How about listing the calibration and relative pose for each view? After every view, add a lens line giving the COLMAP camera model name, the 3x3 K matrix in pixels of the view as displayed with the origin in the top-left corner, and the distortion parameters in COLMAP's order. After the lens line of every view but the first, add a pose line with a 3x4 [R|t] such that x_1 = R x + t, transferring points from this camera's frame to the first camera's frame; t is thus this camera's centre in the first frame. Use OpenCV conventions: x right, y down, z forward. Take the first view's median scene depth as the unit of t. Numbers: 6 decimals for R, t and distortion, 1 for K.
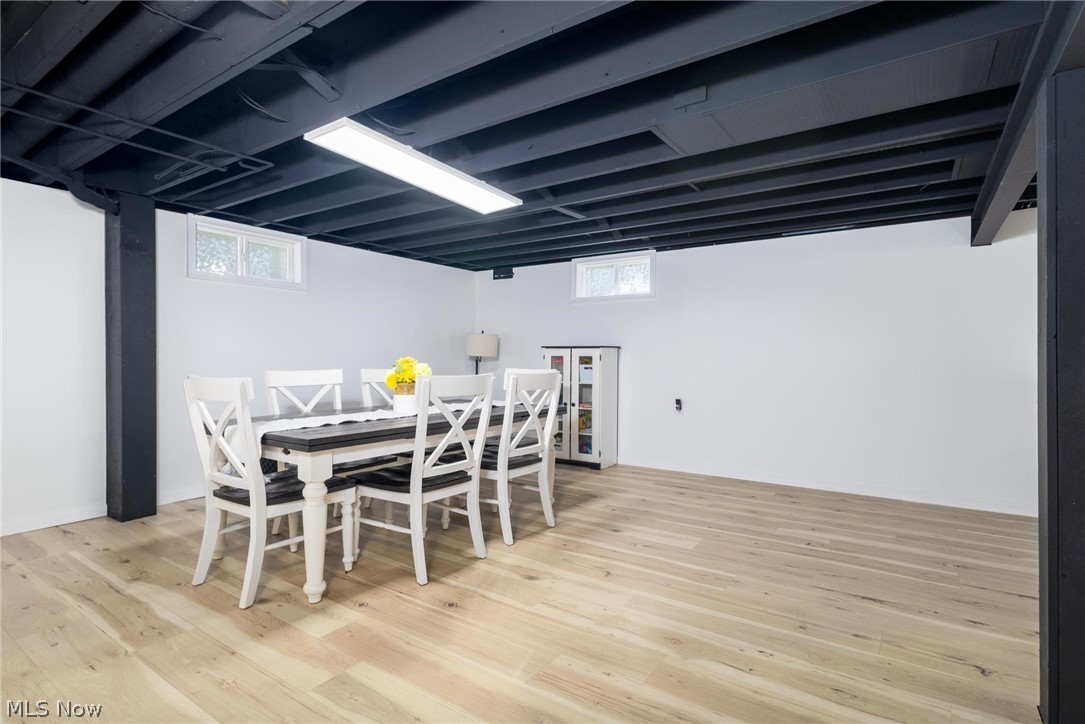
lens RADIAL K [[507.7, 0, 525.0], [0, 507.7, 363.0], [0, 0, 1]] dist [0.000243, -0.000365]
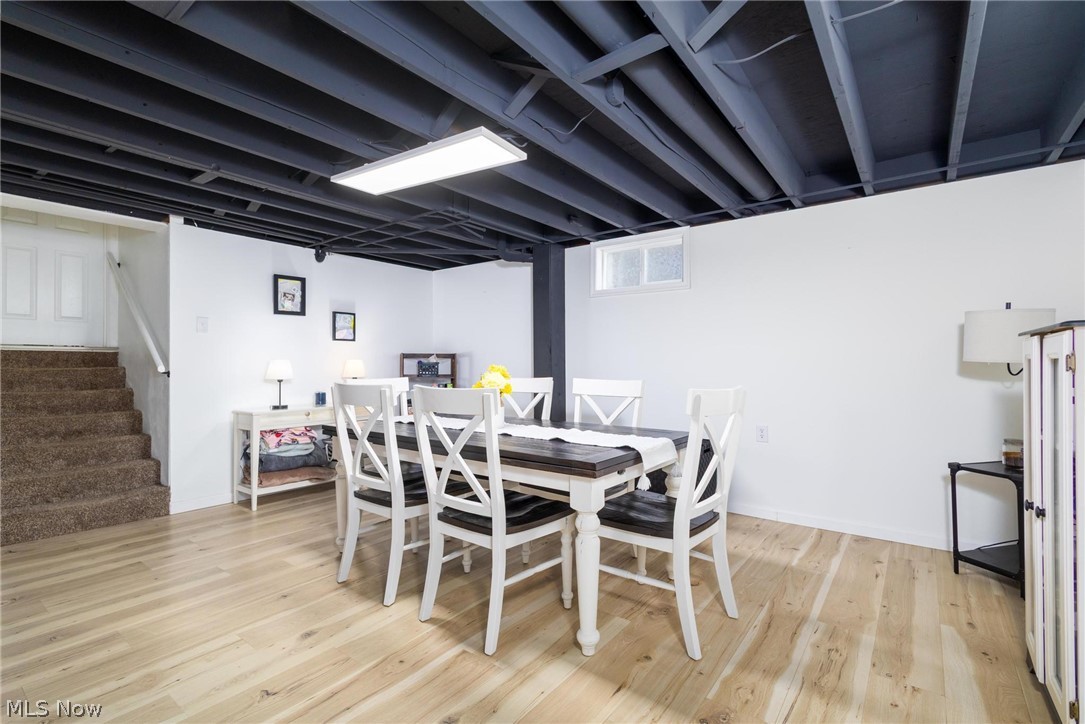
lens RADIAL K [[520.7, 0, 530.0], [0, 520.7, 363.3], [0, 0, 1]] dist [-0.004809, -0.000297]
pose [[-0.013628, -0.007968, -0.999875, 0.705068], [-0.014564, 0.999864, -0.007769, -0.009302], [0.999801, 0.014456, -0.013742, 1.136029]]
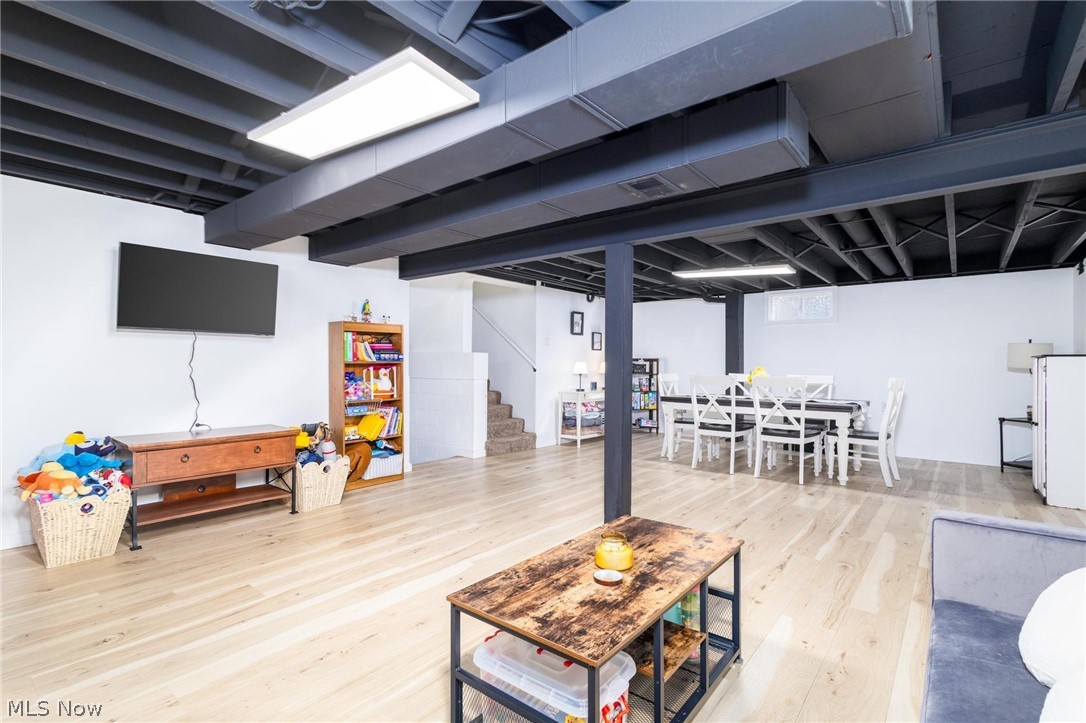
lens RADIAL K [[508.1, 0, 525.4], [0, 508.1, 362.6], [0, 0, 1]] dist [0.000243, -0.000365]
pose [[-0.079480, -0.008378, -0.996801, 1.673543], [-0.022703, 0.999721, -0.006592, 0.002811], [0.996578, 0.022106, -0.079648, 0.359728]]
